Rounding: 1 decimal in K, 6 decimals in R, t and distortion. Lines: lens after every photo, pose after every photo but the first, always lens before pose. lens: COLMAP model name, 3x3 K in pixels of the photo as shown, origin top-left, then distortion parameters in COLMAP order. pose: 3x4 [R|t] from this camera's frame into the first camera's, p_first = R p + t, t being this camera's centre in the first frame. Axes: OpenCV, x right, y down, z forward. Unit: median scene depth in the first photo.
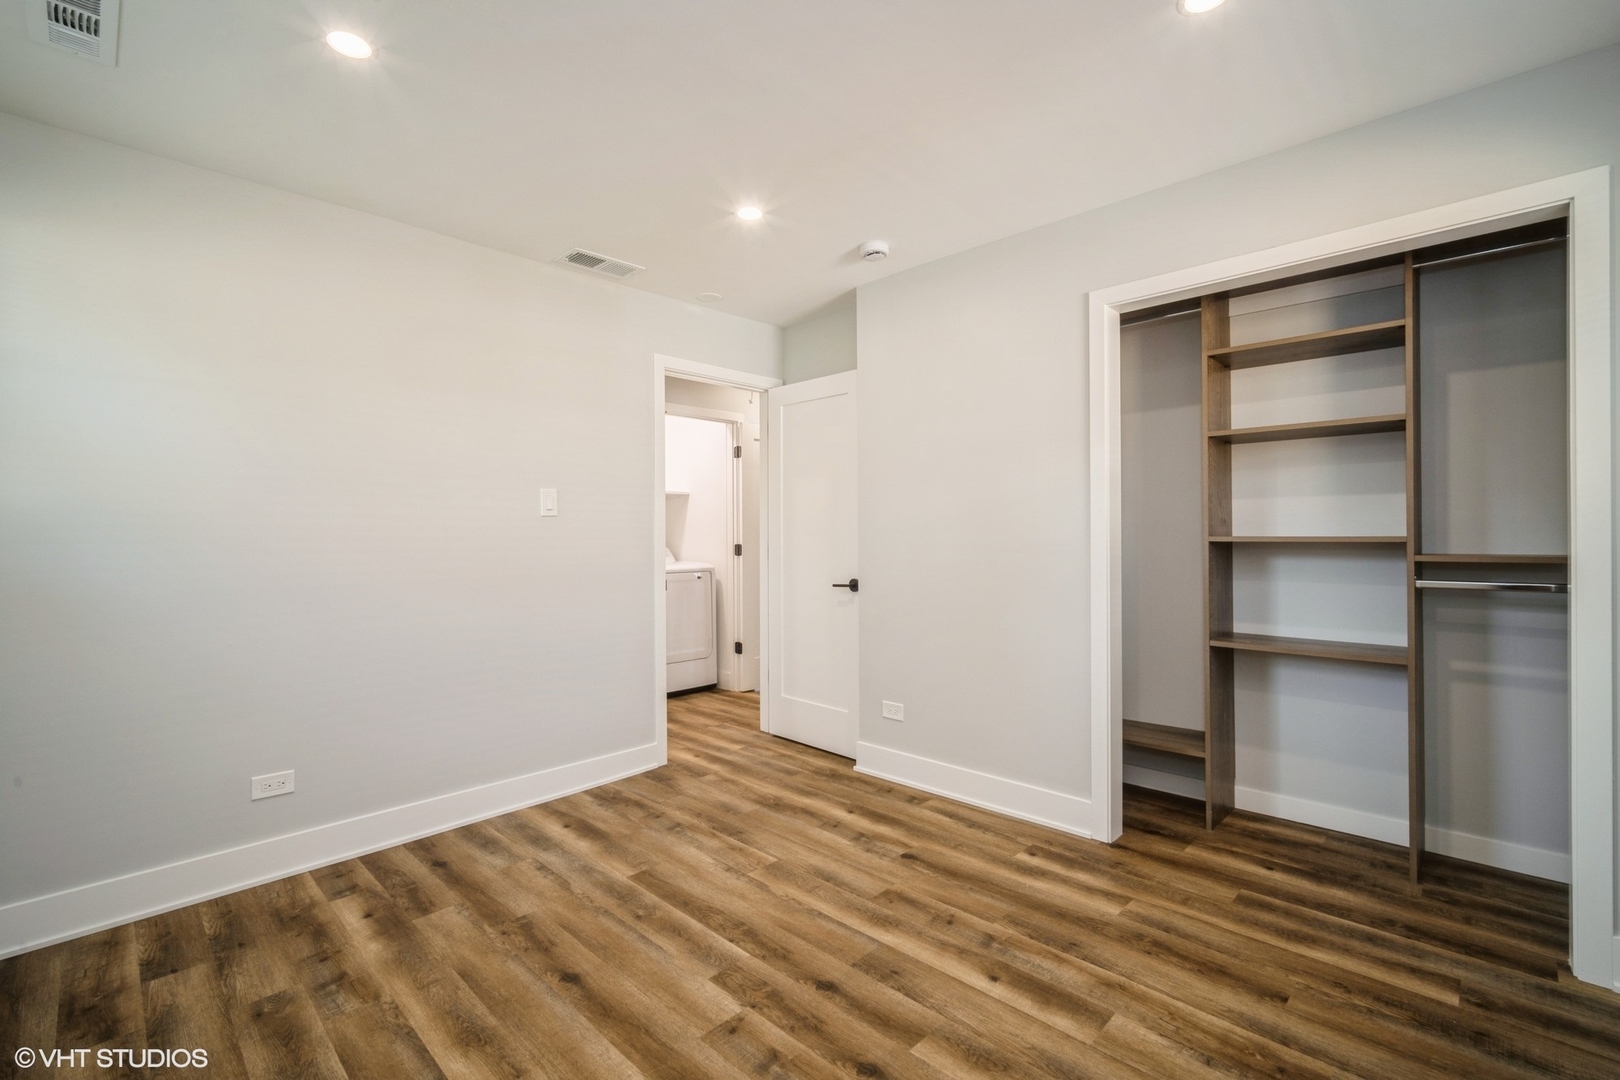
lens RADIAL K [[718.1, 0, 810.0], [0, 718.1, 540.0], [0, 0, 1]] dist [-0.006459, 0.000570]
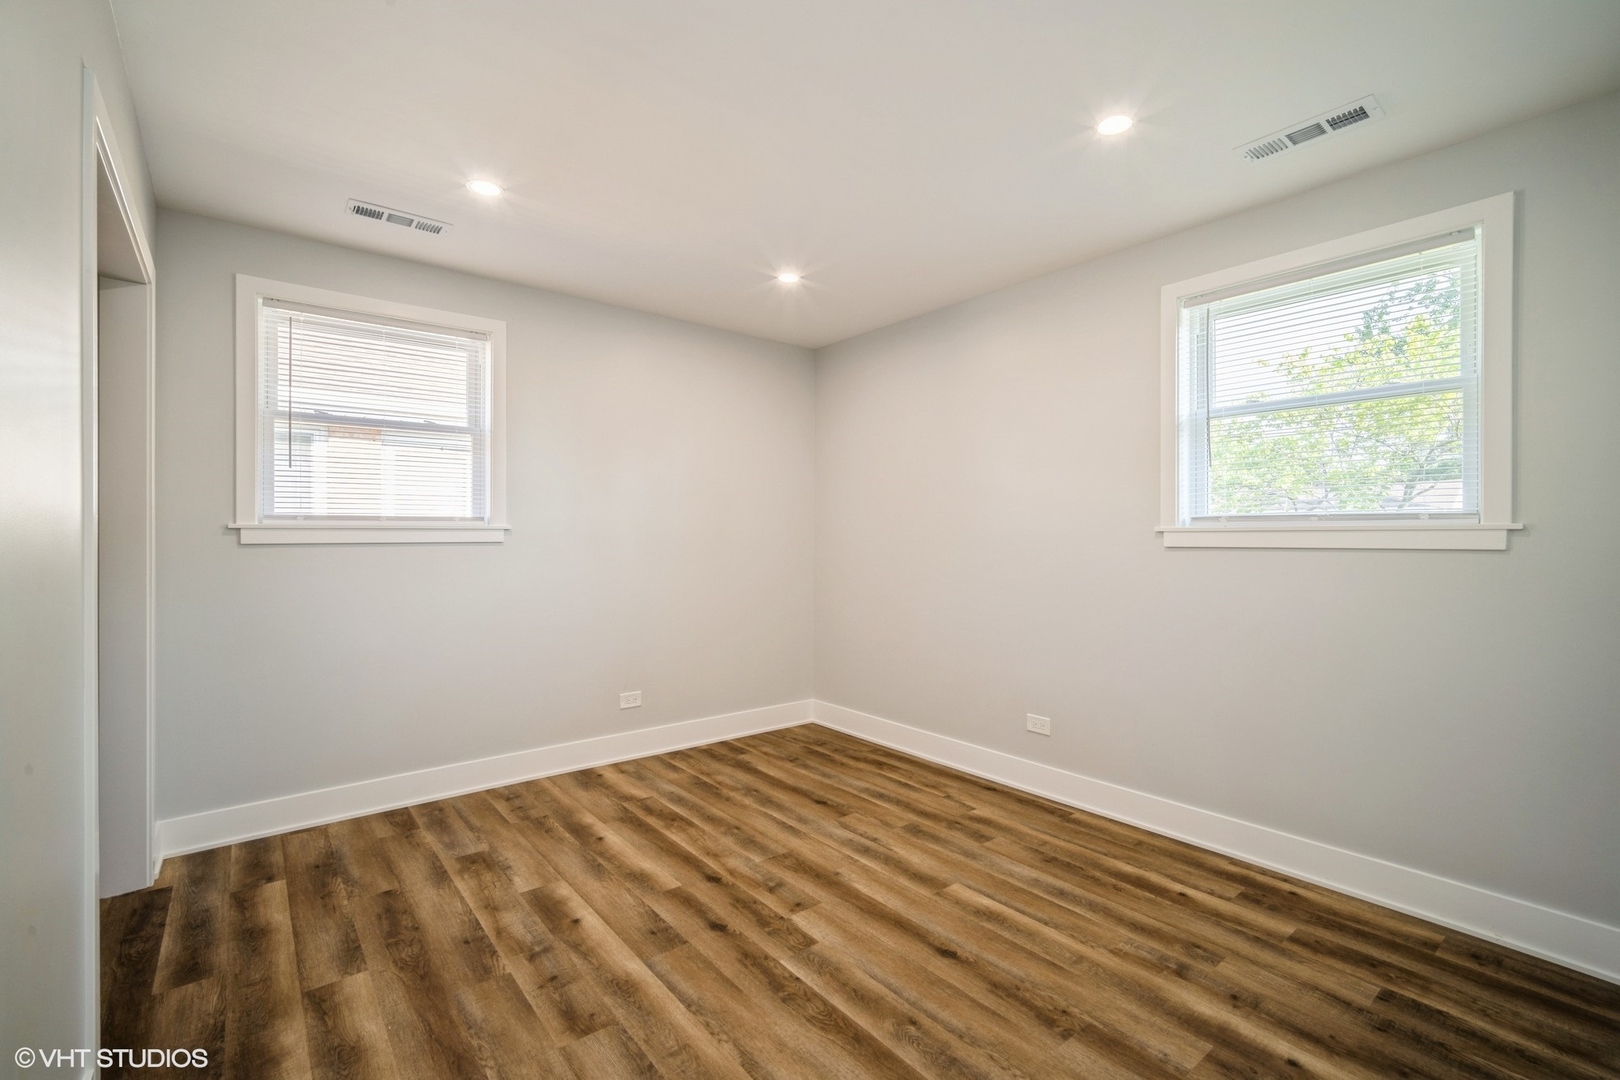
lens RADIAL K [[697.8, 0, 803.8], [0, 697.8, 532.9], [0, 0, 1]] dist [-0.008518, 0.001038]
pose [[-0.993363, 0.006337, 0.114846, -0.225018], [0.006198, 0.999980, -0.001566, -0.016893], [-0.114854, -0.000844, -0.993382, 1.894564]]
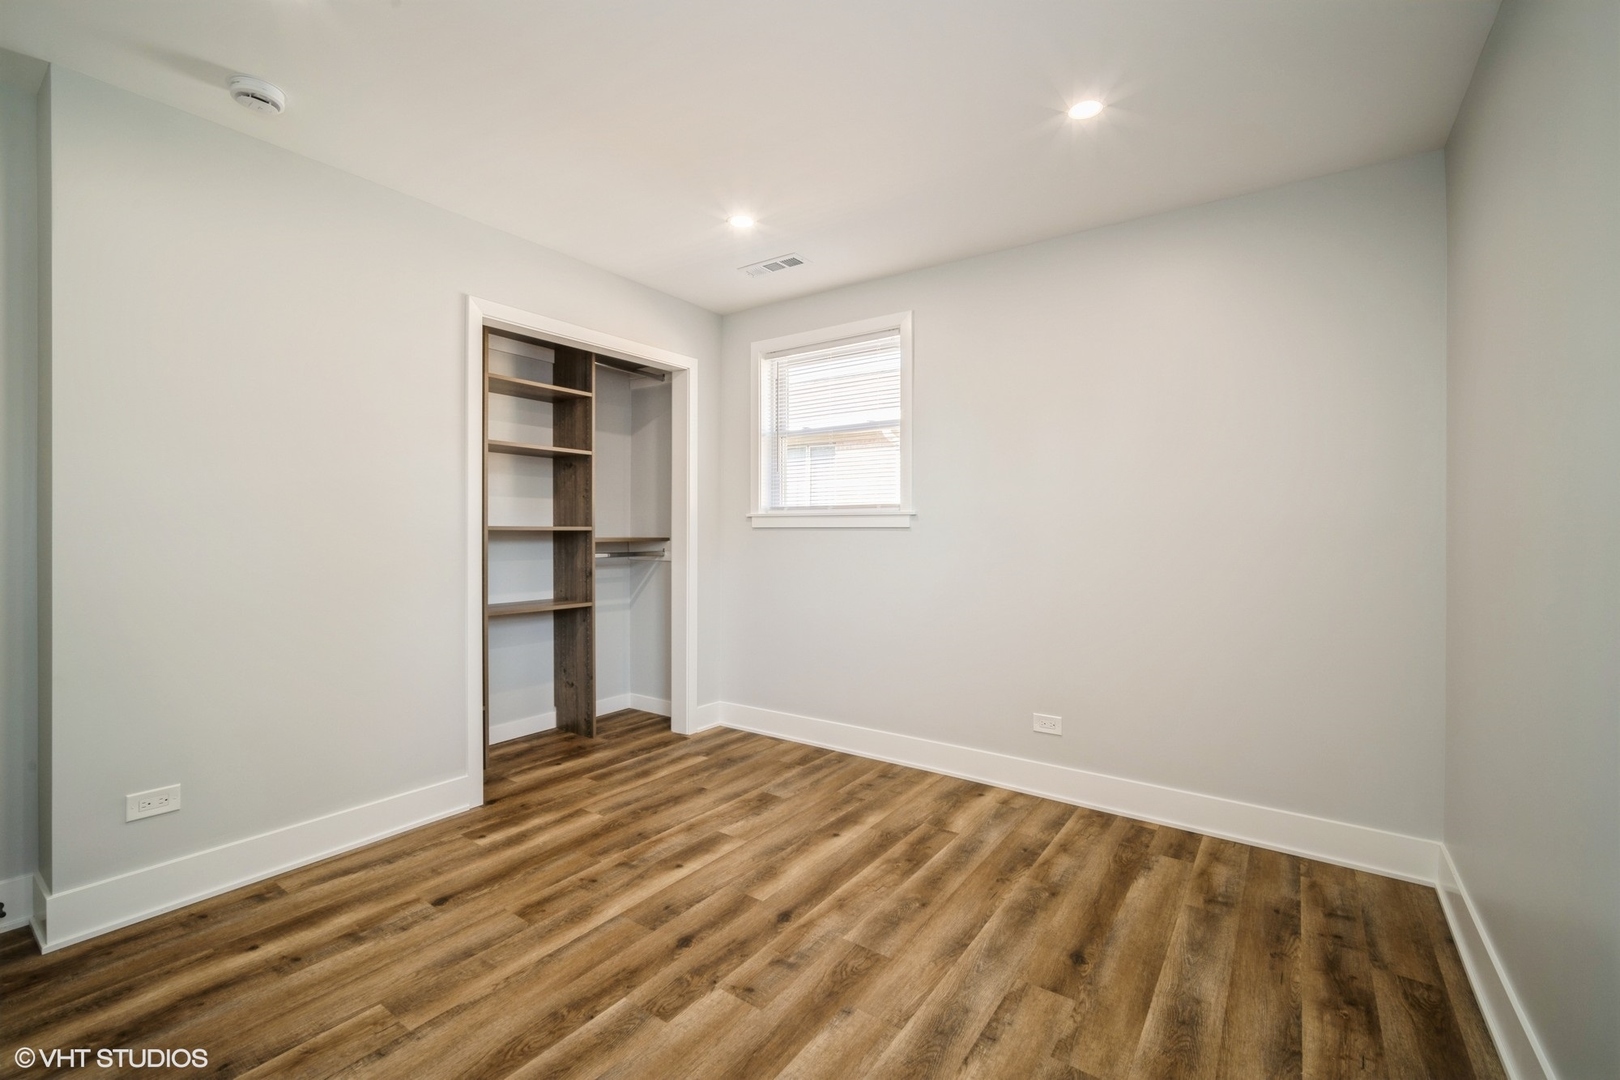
lens RADIAL K [[697.8, 0, 803.8], [0, 697.8, 532.9], [0, 0, 1]] dist [-0.008518, 0.001038]
pose [[-0.157177, -0.002043, 0.987568, -0.927852], [0.000948, 0.999997, 0.002219, 0.005722], [-0.987570, 0.001285, -0.157175, 0.884078]]
